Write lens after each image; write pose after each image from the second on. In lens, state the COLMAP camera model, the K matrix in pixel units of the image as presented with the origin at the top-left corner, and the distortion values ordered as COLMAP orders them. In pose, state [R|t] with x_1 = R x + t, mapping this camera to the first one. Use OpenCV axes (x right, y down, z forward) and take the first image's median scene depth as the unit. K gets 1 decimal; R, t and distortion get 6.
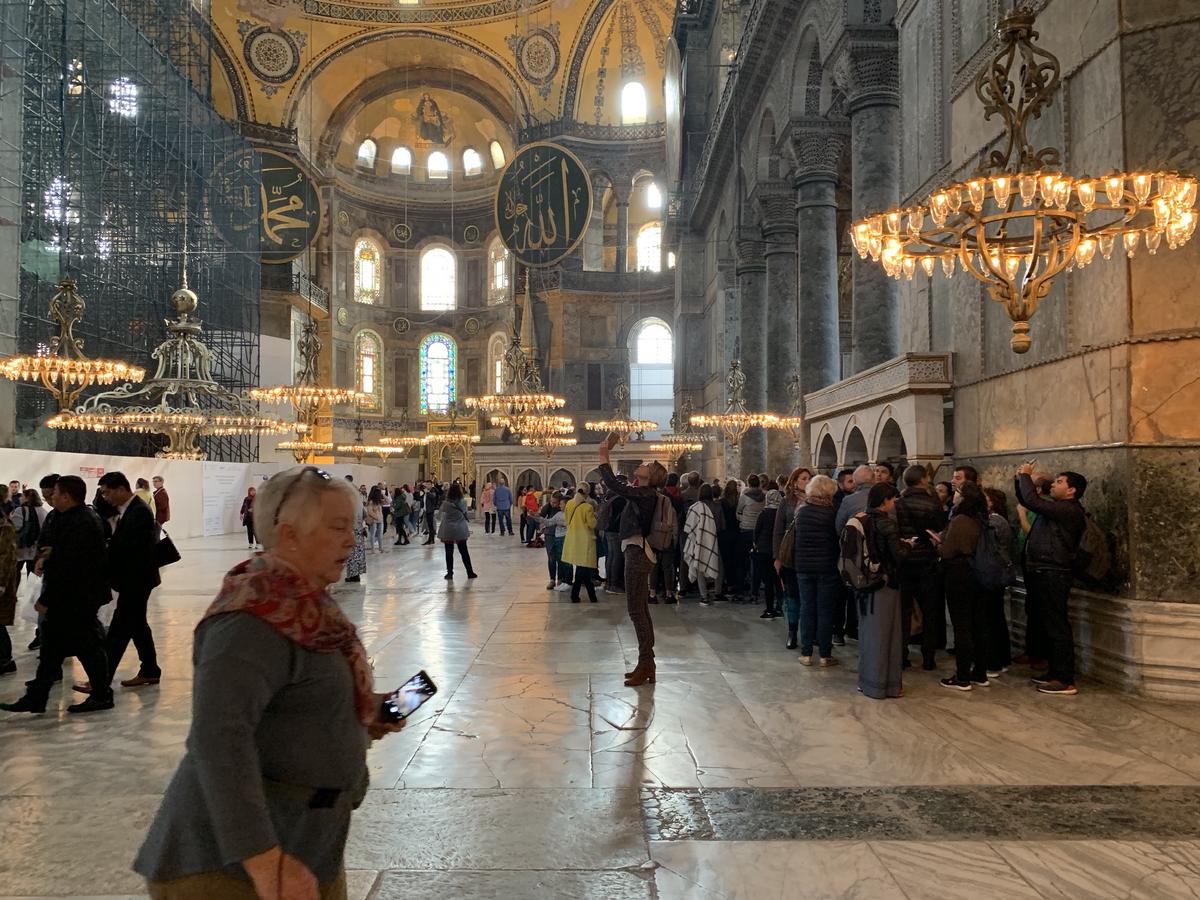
lens RADIAL K [[921.1, 0, 617.5], [0, 921.1, 449.3], [0, 0, 1]] dist [0.062976, -0.106728]
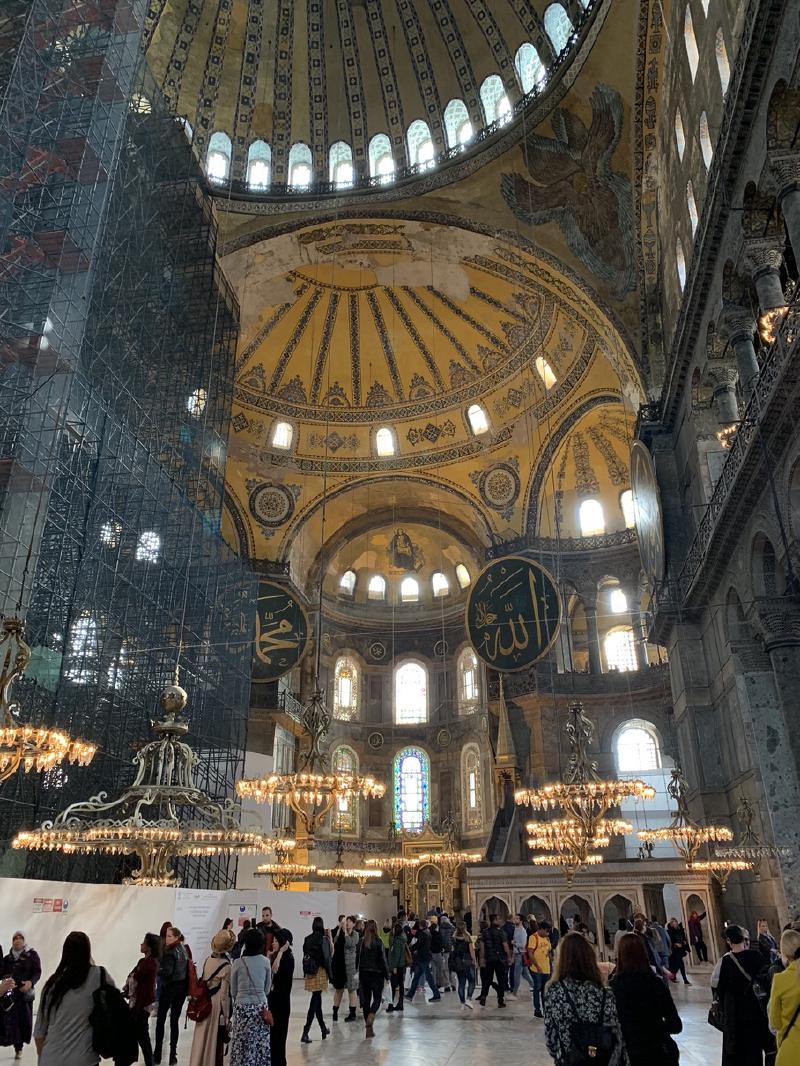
lens RADIAL K [[818.3, 0, 402.1], [0, 818.3, 518.2], [0, 0, 1]] dist [0.062976, -0.106728]
pose [[0.982986, -0.081418, -0.164650, -0.041844], [0.009758, 0.918274, -0.395826, 0.001049], [0.183421, 0.387484, 0.903445, 0.103648]]
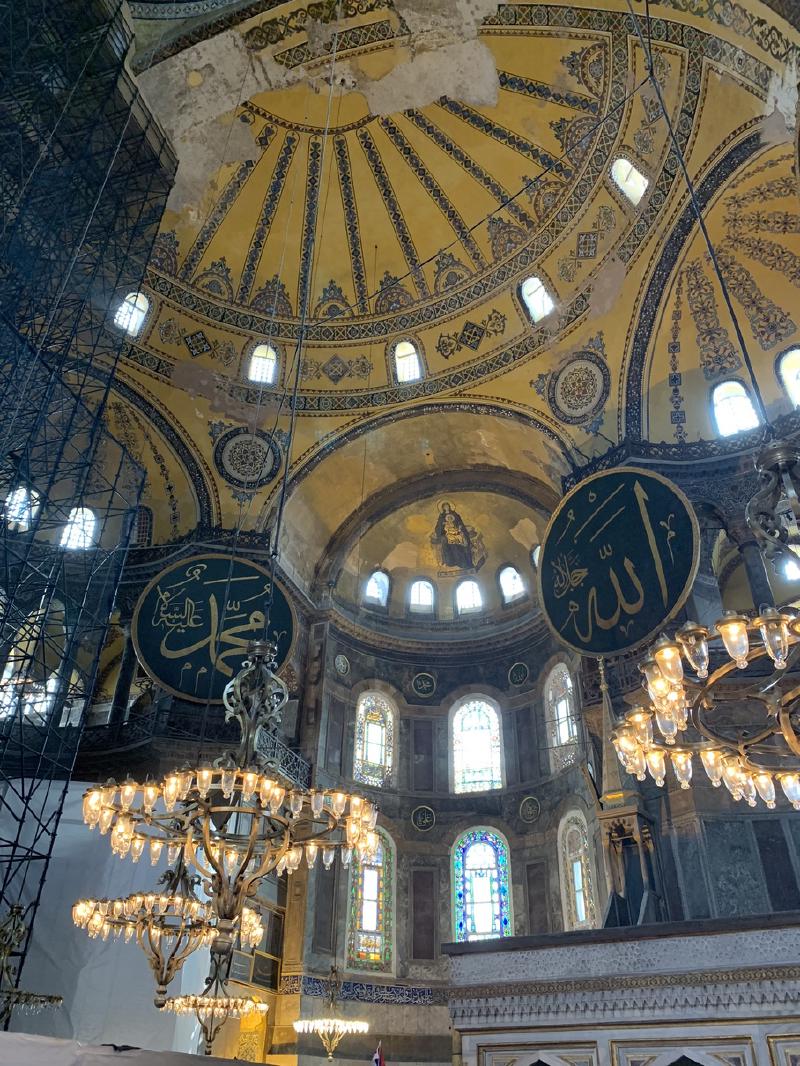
lens RADIAL K [[798.7, 0, 400.0], [0, 798.7, 533.0], [0, 0, 1]] dist [0.004380, -0.001768]
pose [[0.938822, -0.184247, -0.290974, -0.055876], [-0.009450, 0.830768, -0.556539, 0.016378], [0.344273, 0.525241, 0.778202, 0.527993]]
